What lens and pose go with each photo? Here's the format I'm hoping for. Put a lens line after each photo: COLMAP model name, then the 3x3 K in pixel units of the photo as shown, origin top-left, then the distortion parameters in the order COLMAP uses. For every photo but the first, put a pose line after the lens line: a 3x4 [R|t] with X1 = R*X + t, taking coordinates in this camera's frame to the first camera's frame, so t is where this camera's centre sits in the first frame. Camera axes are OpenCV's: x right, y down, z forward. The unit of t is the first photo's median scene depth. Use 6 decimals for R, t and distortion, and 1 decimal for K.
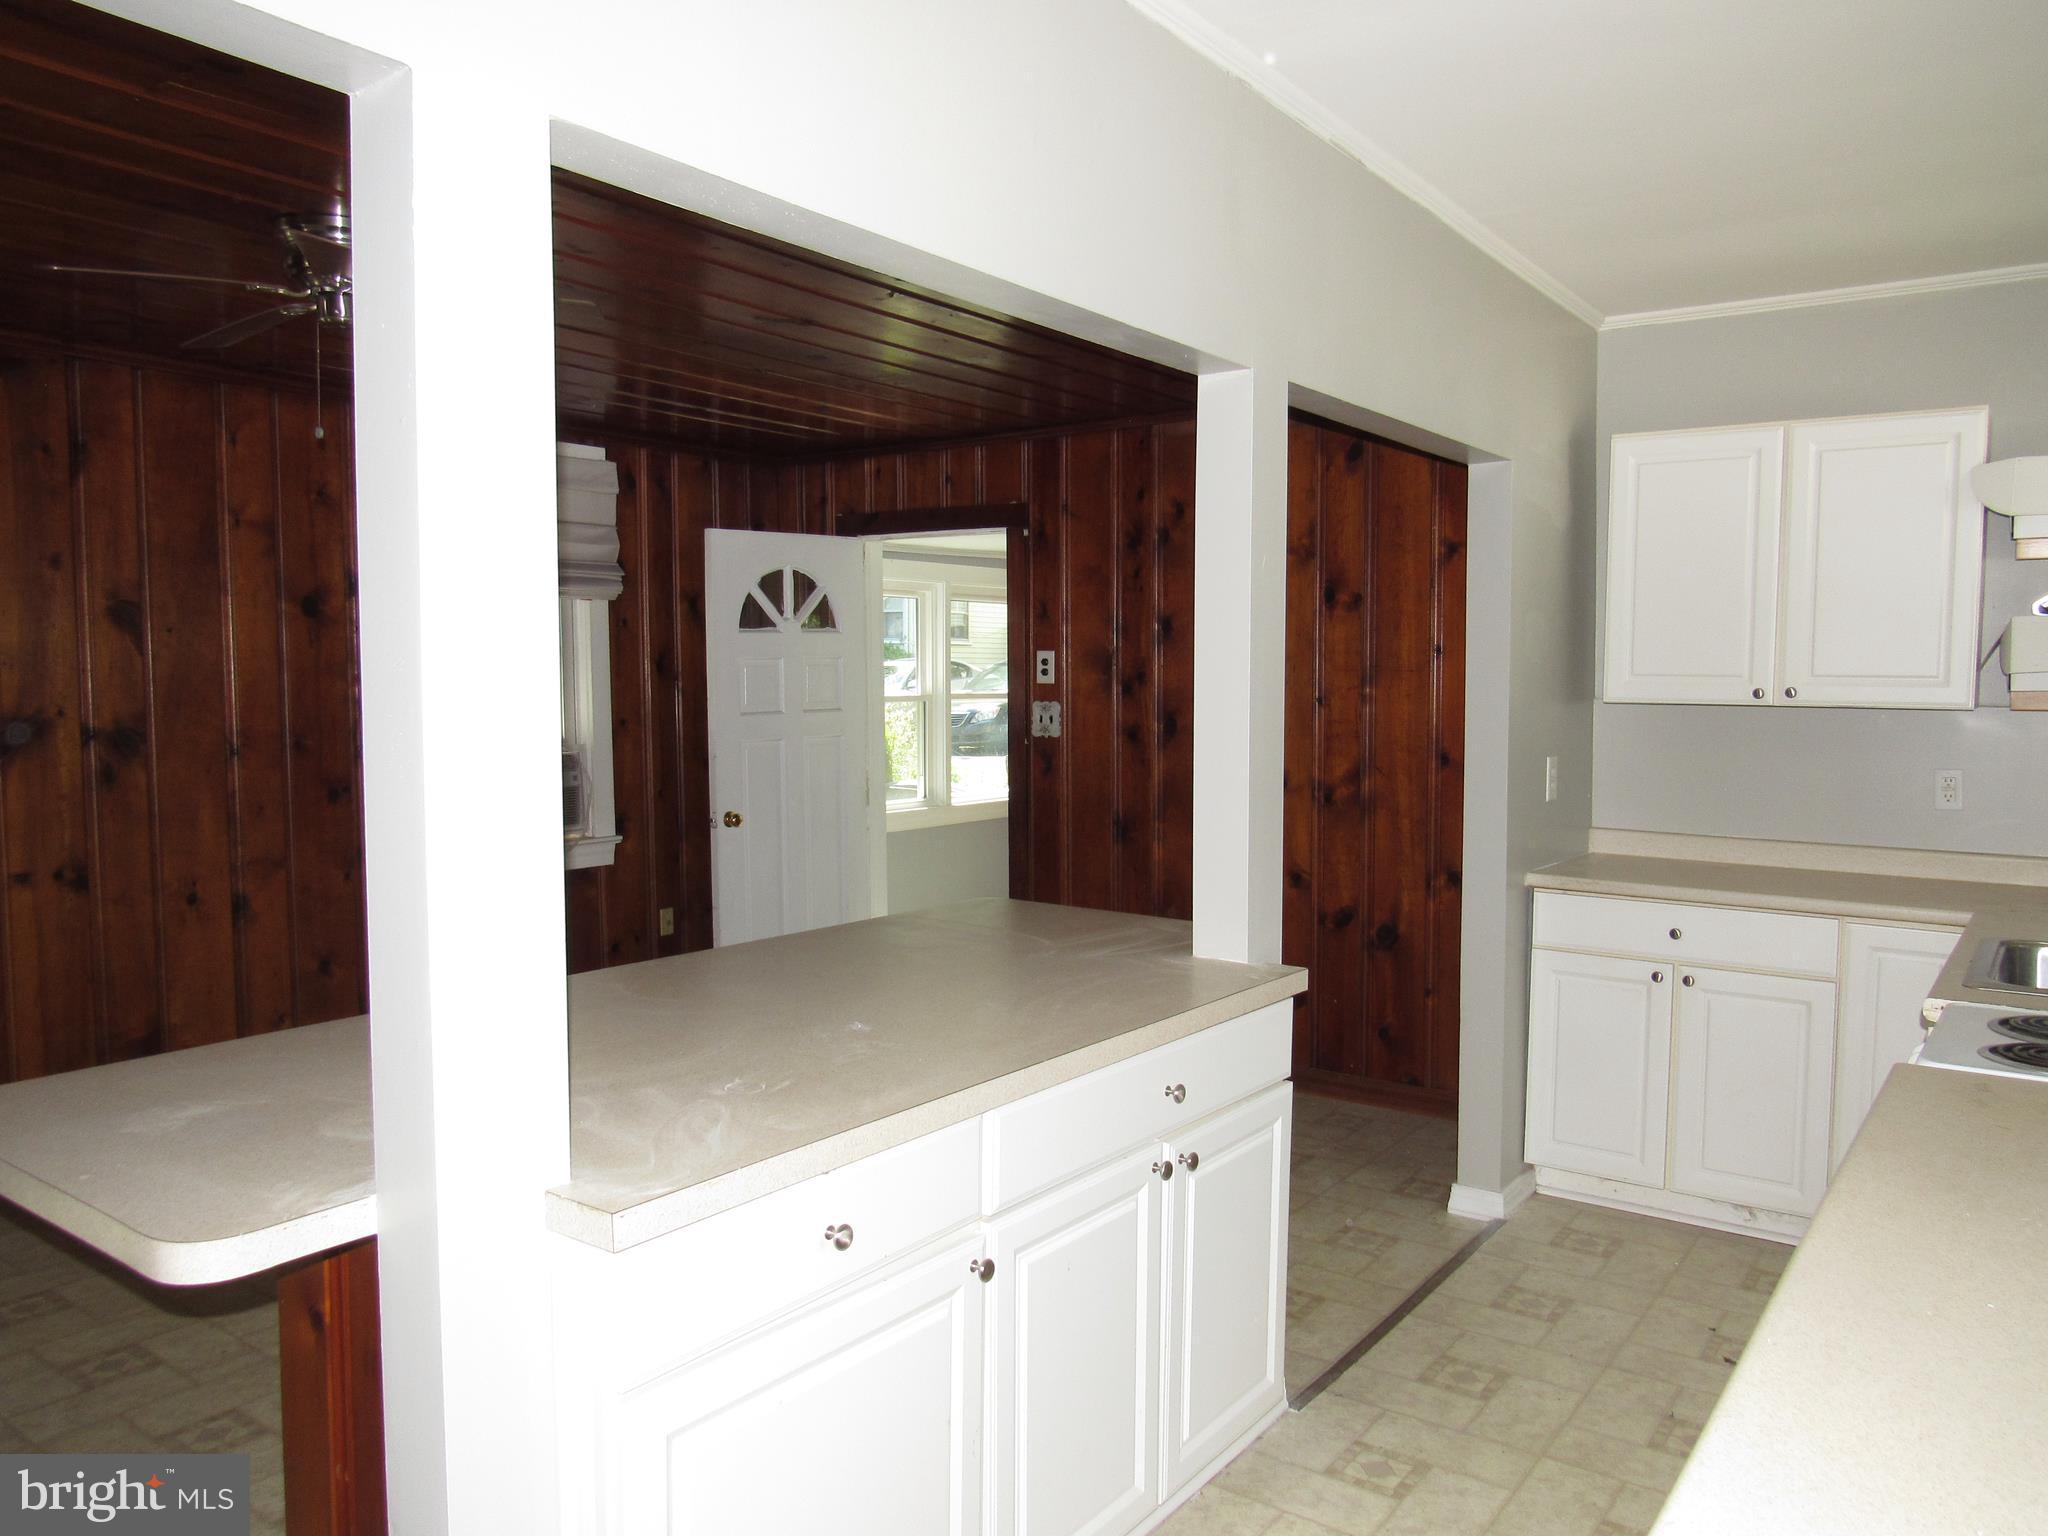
lens RADIAL K [[1474.3, 0, 1009.8], [0, 1474.3, 757.4], [0, 0, 1]] dist [-0.020752, 0.002300]
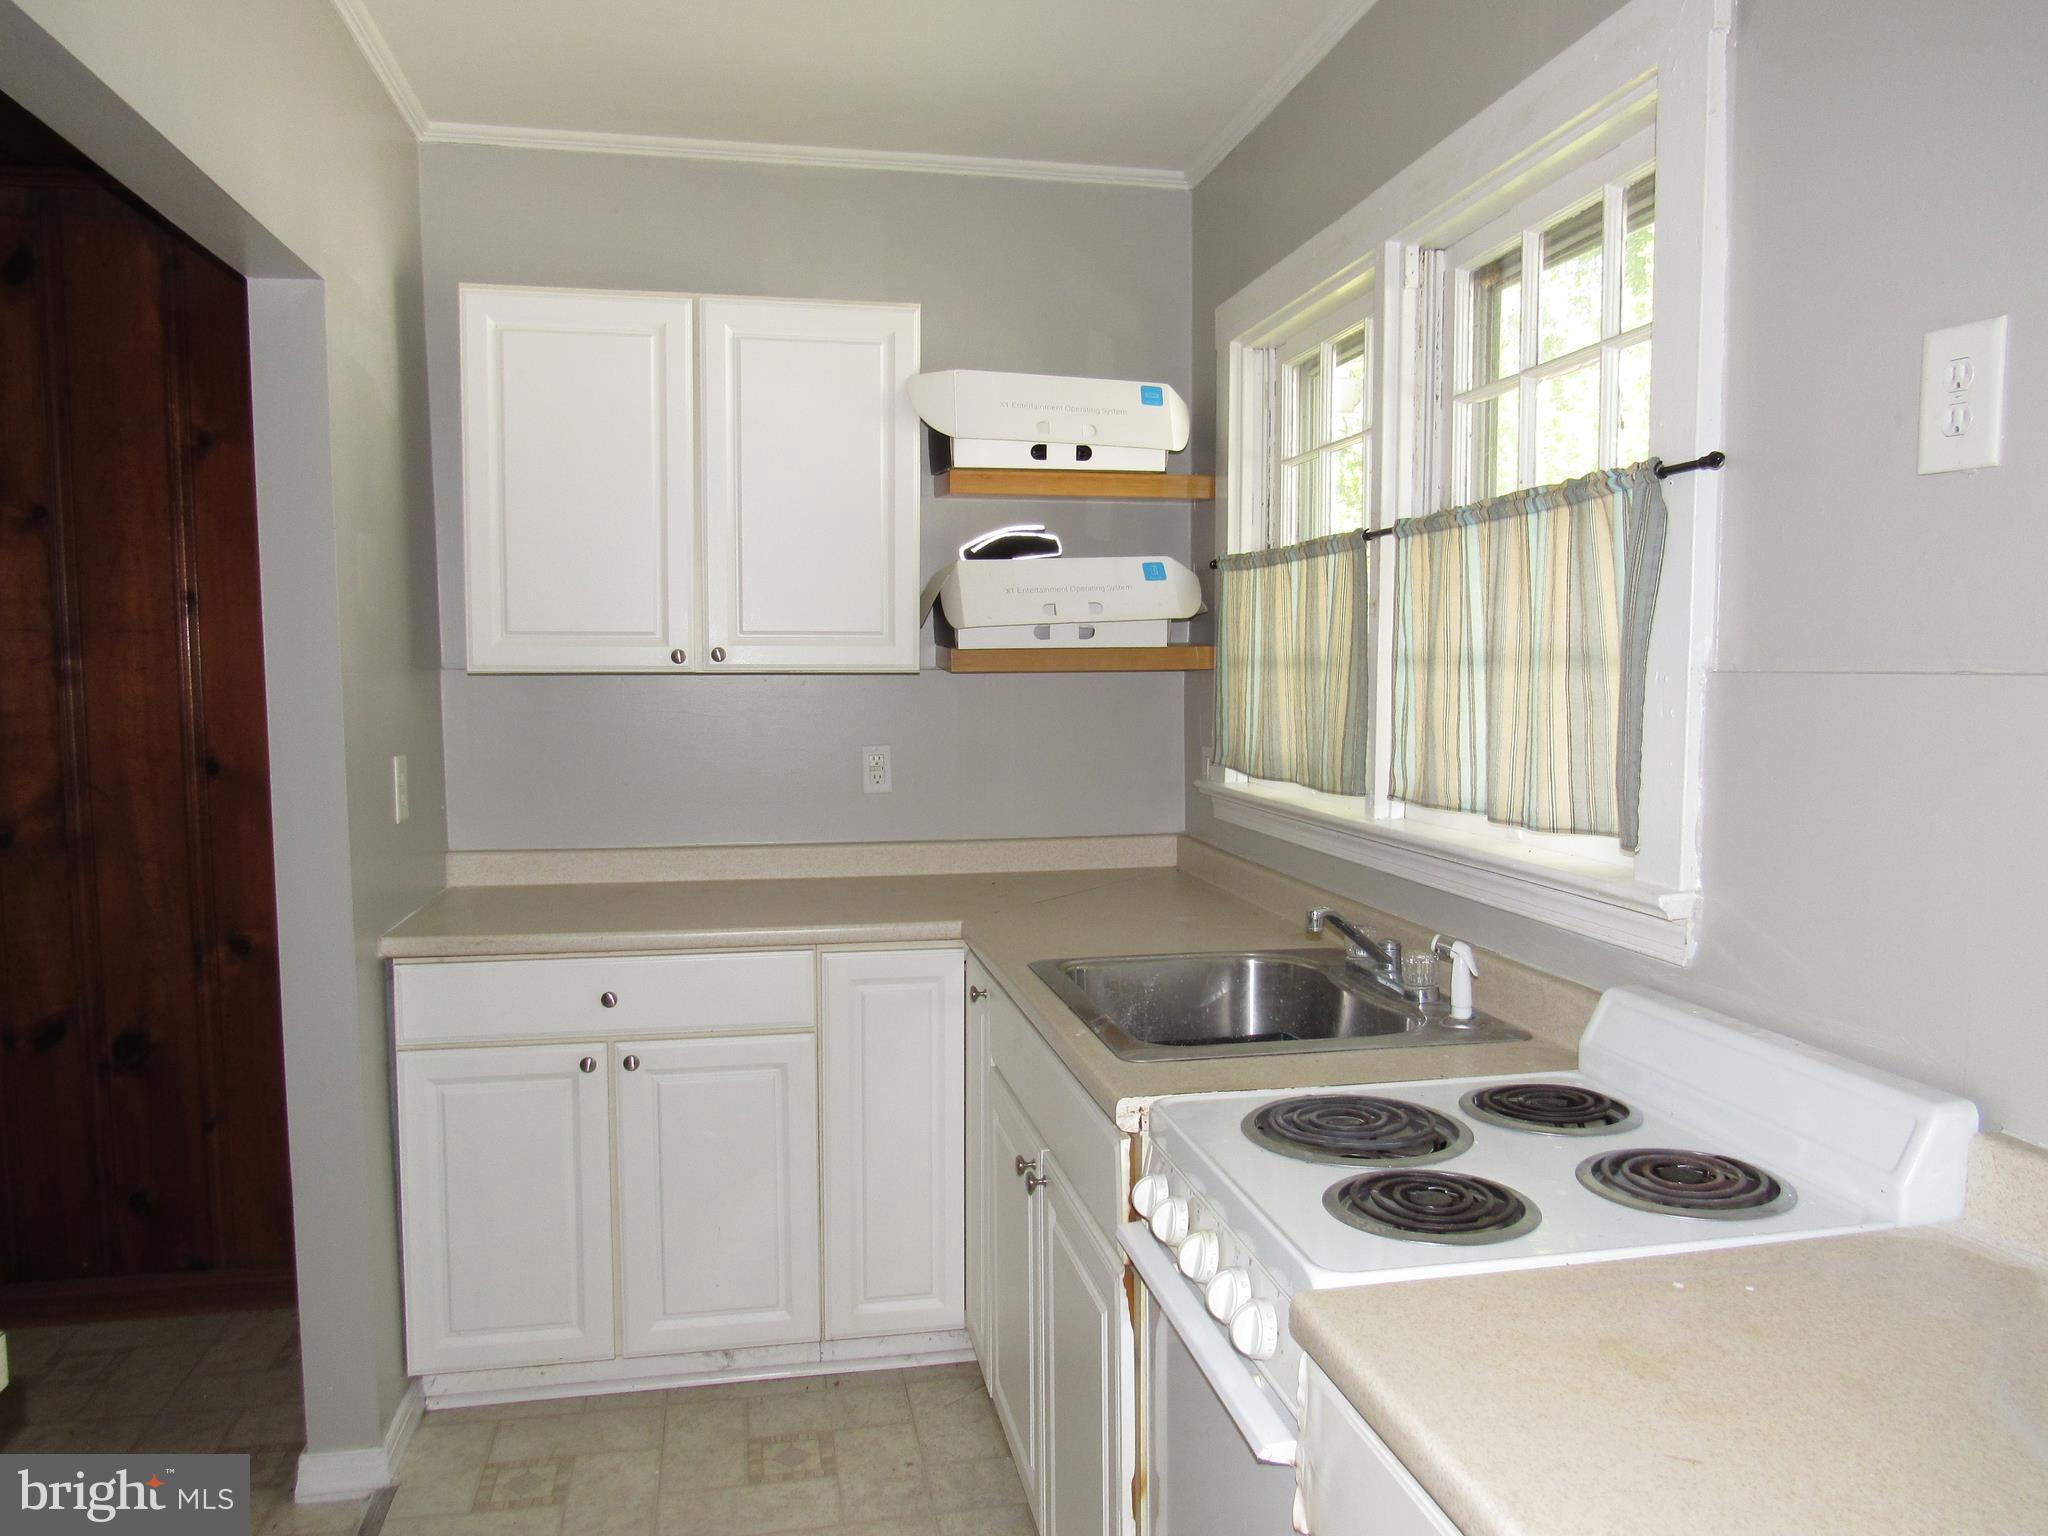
lens RADIAL K [[1474.3, 0, 1022.0], [0, 1474.3, 768.1], [0, 0, 1]] dist [-0.020752, 0.002300]
pose [[0.673456, -0.061113, 0.736697, 0.063047], [0.048478, 0.998083, 0.038481, -0.006286], [-0.737636, 0.009798, 0.675128, 0.316321]]
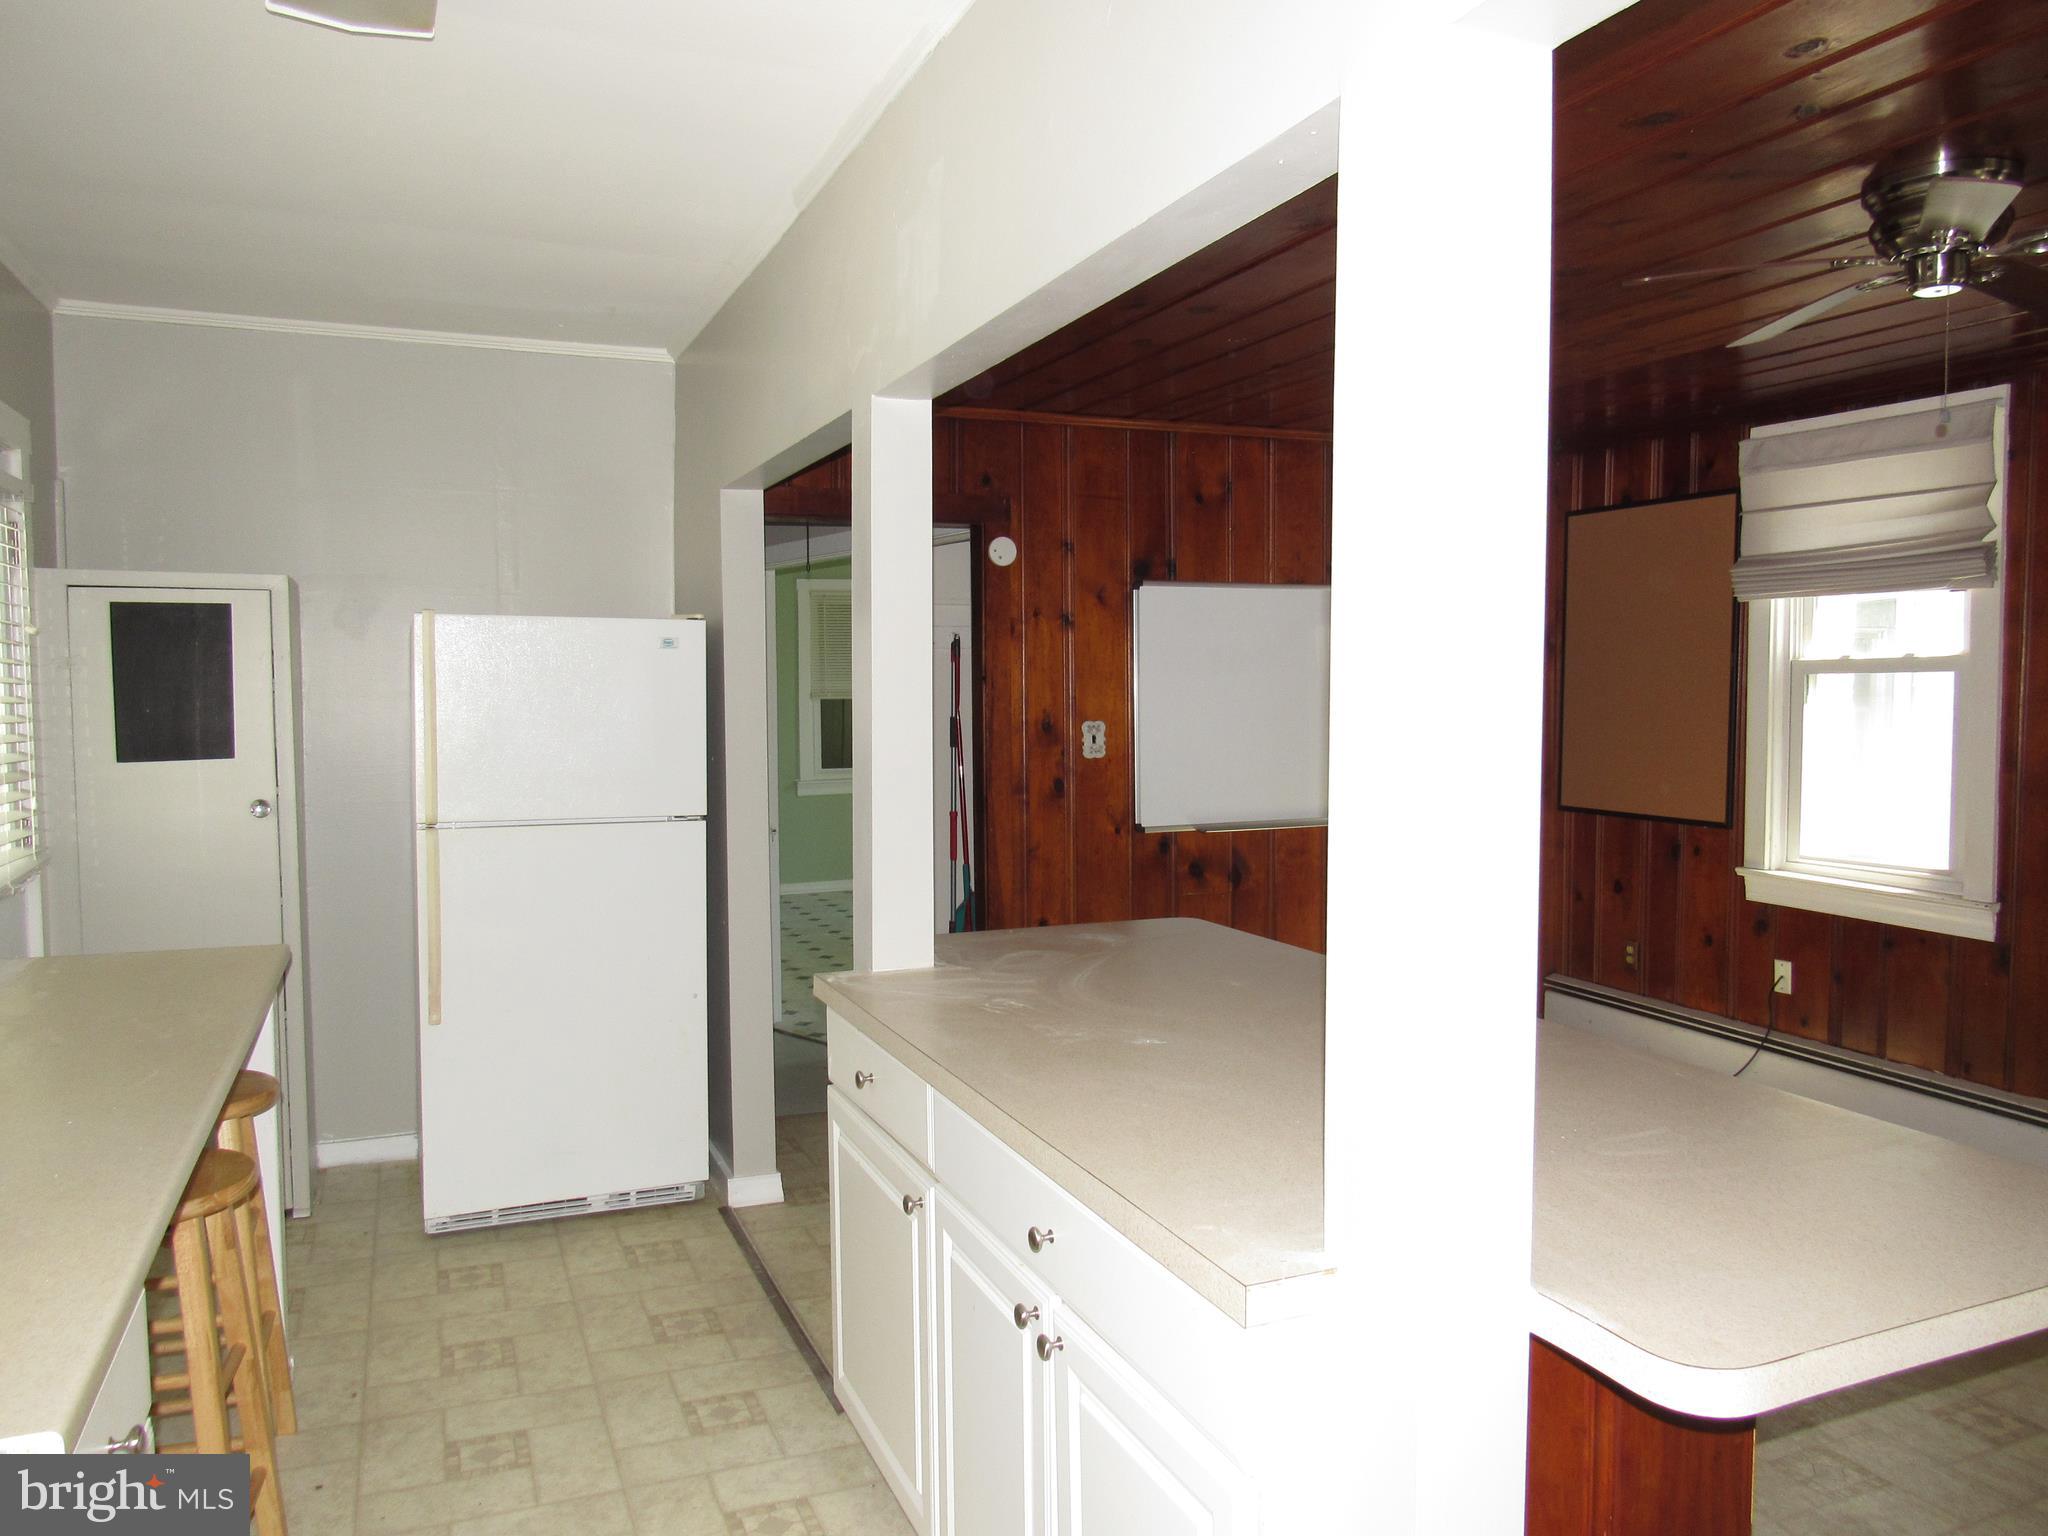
lens RADIAL K [[1474.3, 0, 1038.4], [0, 1474.3, 778.0], [0, 0, 1]] dist [-0.020752, 0.002300]
pose [[-0.508611, 0.053744, -0.859317, 0.458237], [-0.048251, 0.994702, 0.090770, -0.043935], [0.859643, 0.087630, -0.503323, 0.714644]]
